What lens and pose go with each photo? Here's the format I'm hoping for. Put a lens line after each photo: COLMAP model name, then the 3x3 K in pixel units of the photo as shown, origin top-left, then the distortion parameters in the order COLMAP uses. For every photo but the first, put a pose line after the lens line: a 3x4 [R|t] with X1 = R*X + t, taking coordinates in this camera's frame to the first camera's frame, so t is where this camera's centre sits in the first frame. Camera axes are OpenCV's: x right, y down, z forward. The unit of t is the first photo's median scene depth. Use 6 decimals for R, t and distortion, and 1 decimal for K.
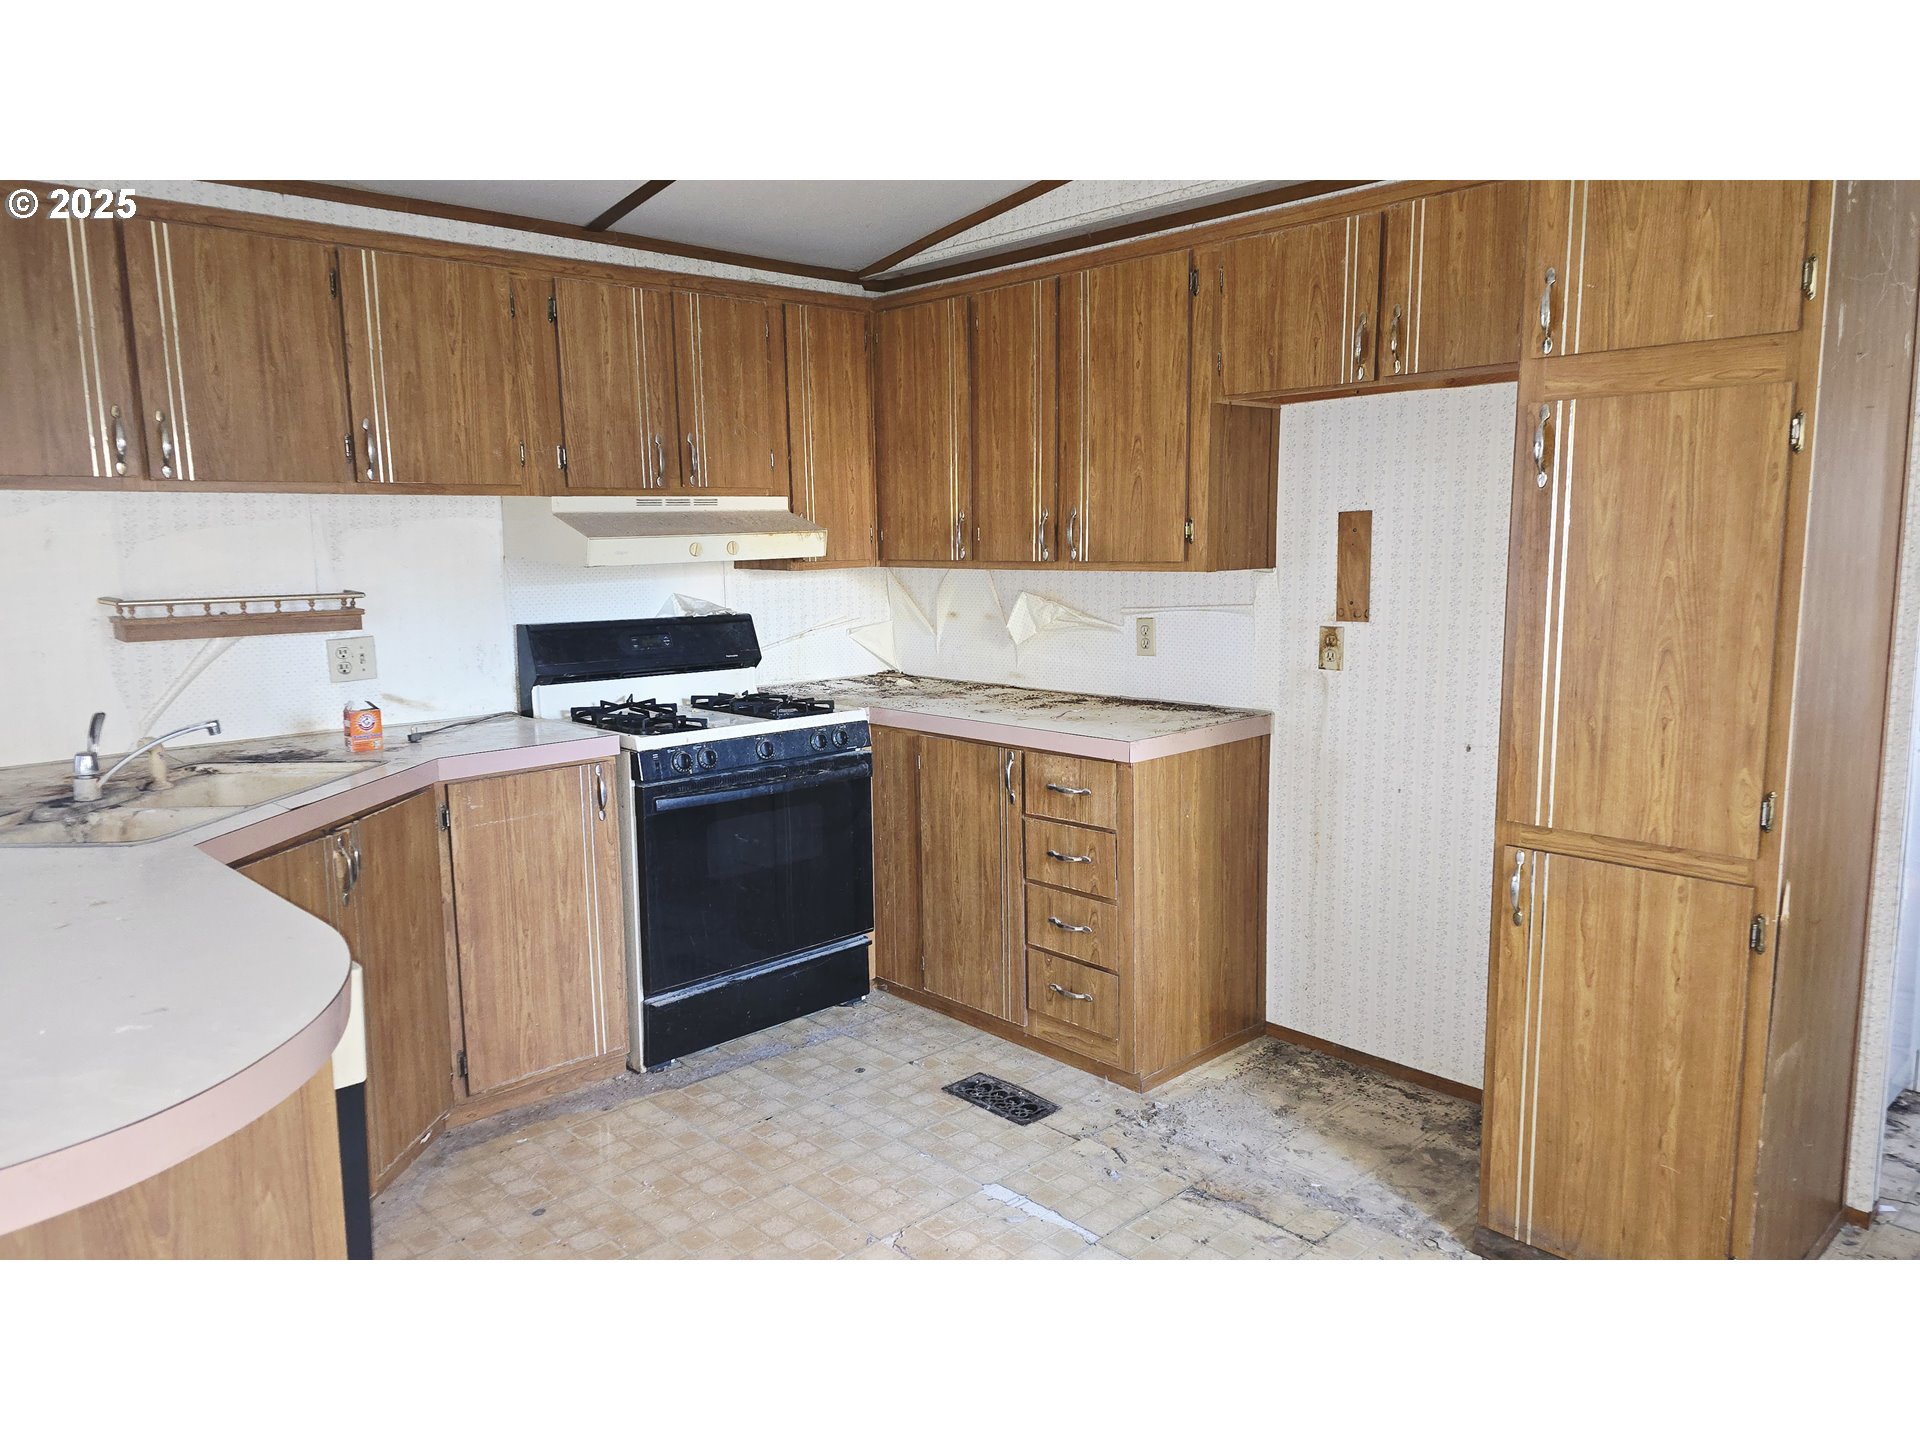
lens RADIAL K [[1281.8, 0, 950.6], [0, 1281.8, 707.0], [0, 0, 1]] dist [0.088934, -0.092250]
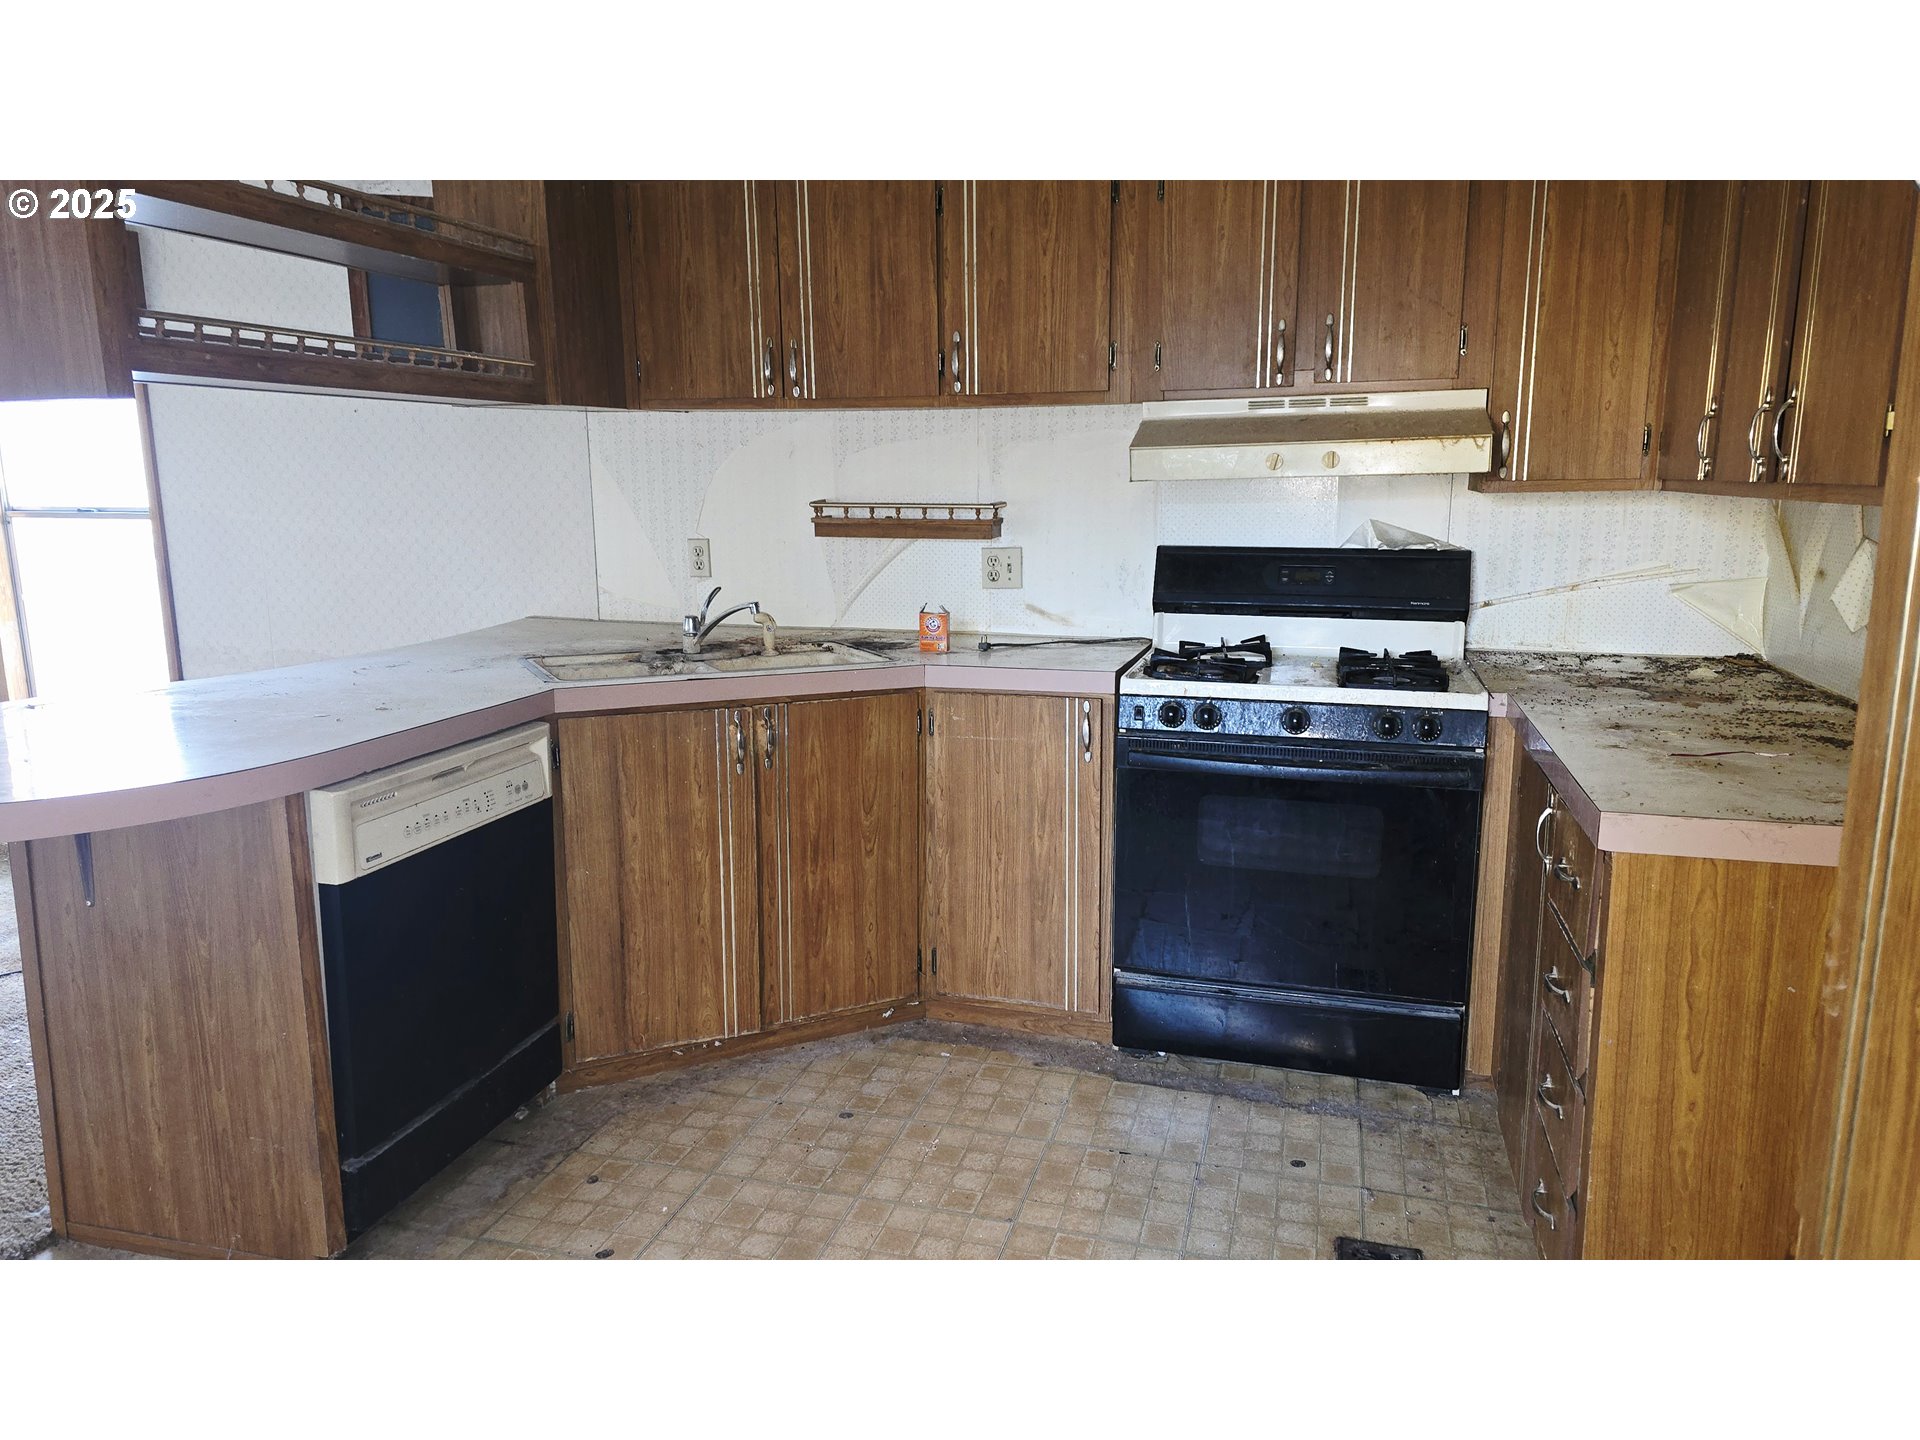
lens RADIAL K [[1281.8, 0, 950.6], [0, 1281.8, 707.0], [0, 0, 1]] dist [0.088934, -0.092250]
pose [[0.509859, 0.166115, -0.844067, 0.439679], [-0.120780, 0.985283, 0.120949, -0.048065], [0.851737, 0.040280, 0.522419, 0.446144]]
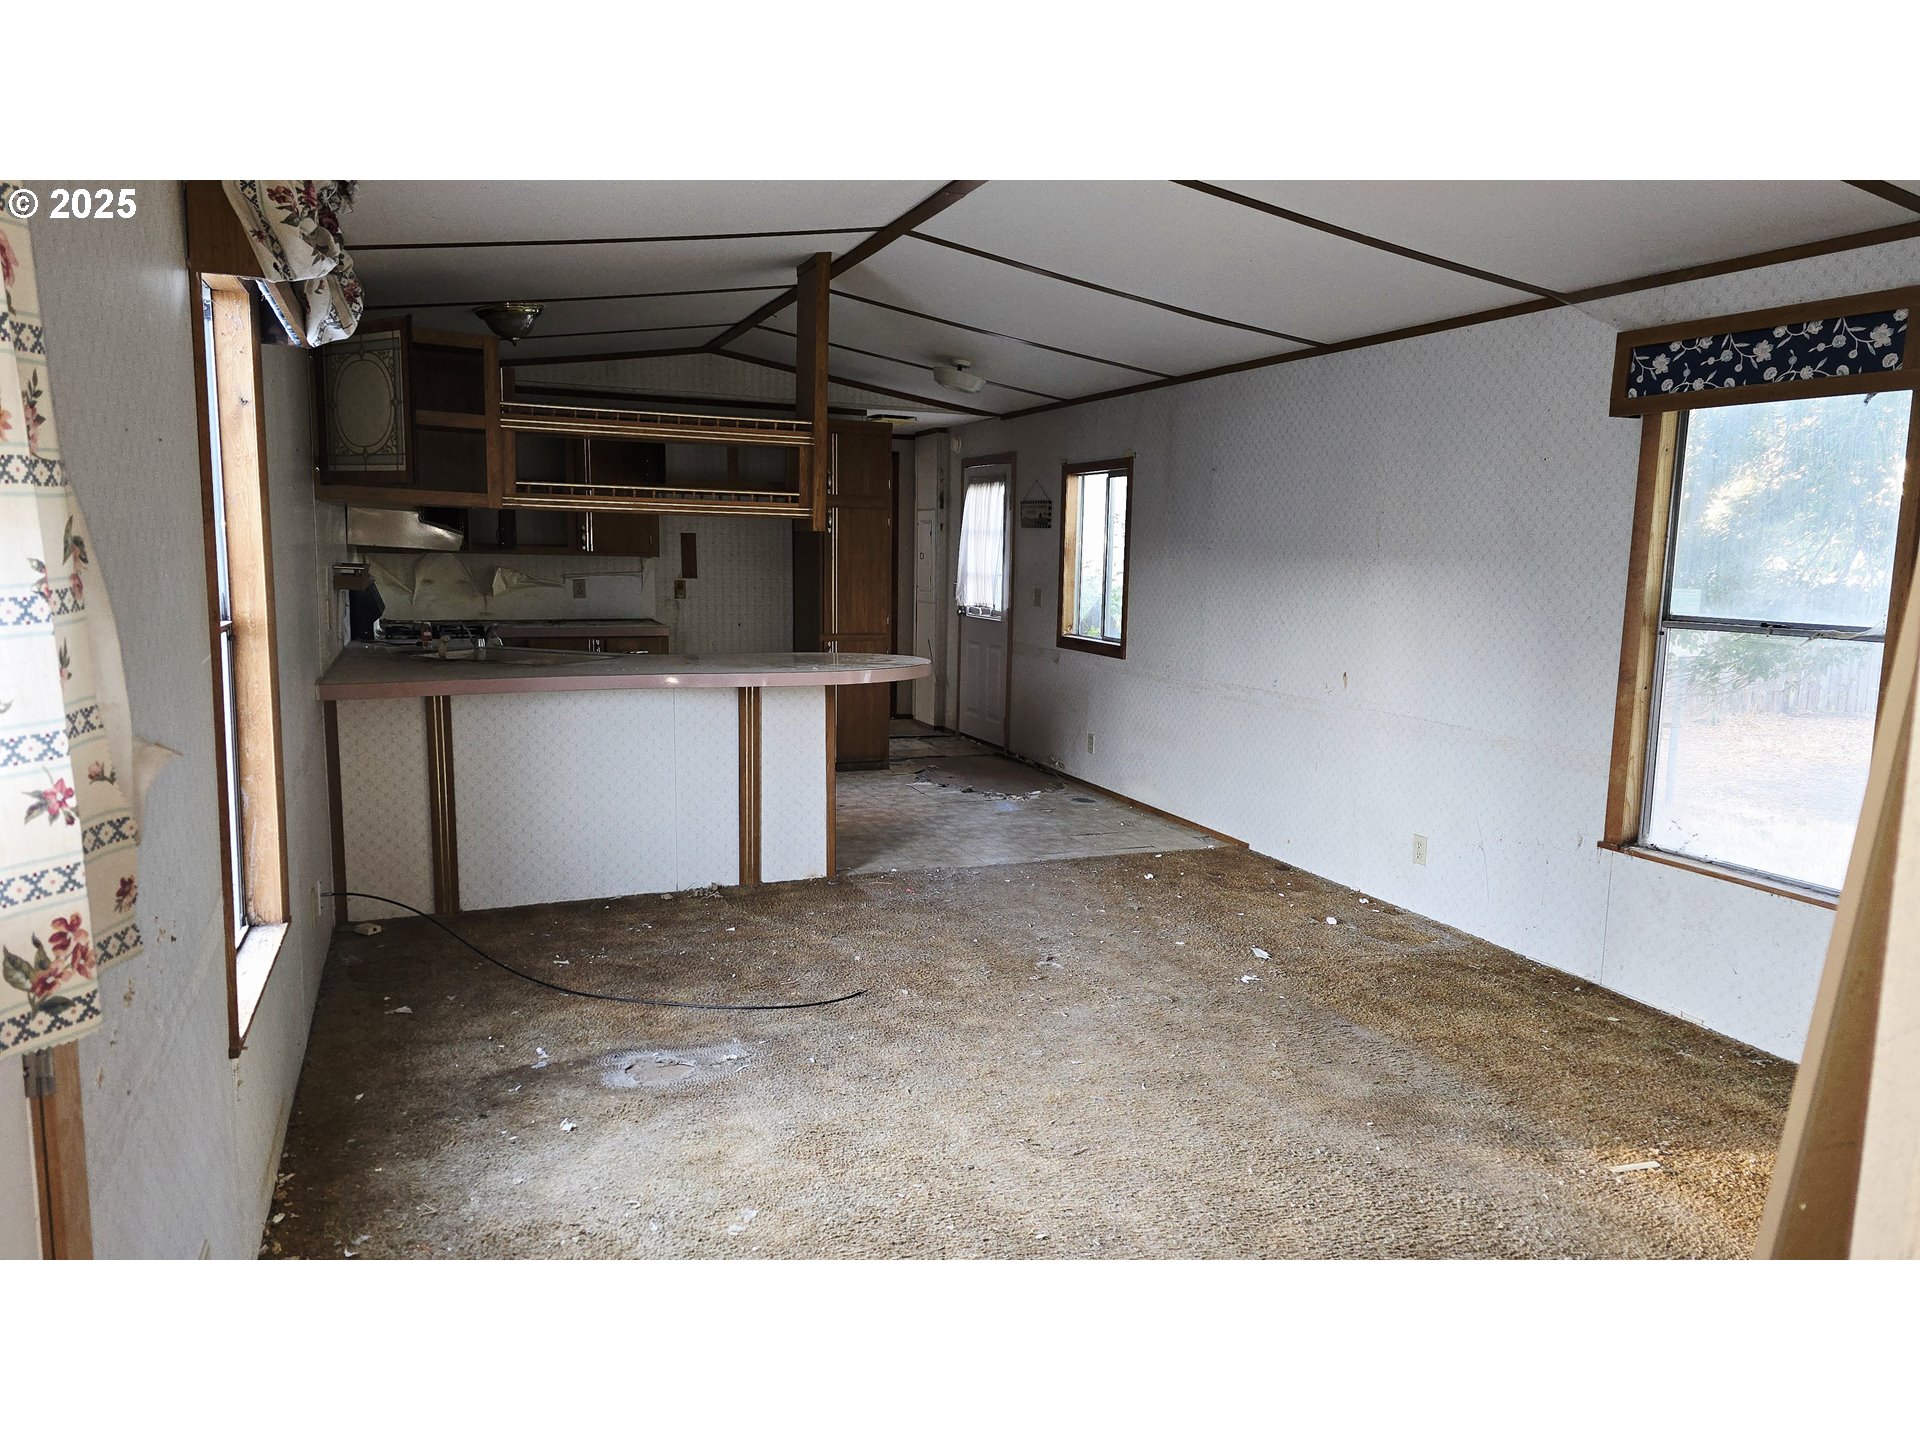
lens RADIAL K [[1281.8, 0, 950.6], [0, 1281.8, 707.0], [0, 0, 1]] dist [0.088934, -0.092250]
pose [[0.351230, -0.100290, 0.930902, -1.837610], [0.103792, 0.992289, 0.067743, 0.063226], [-0.930519, 0.072826, 0.358931, -0.331239]]
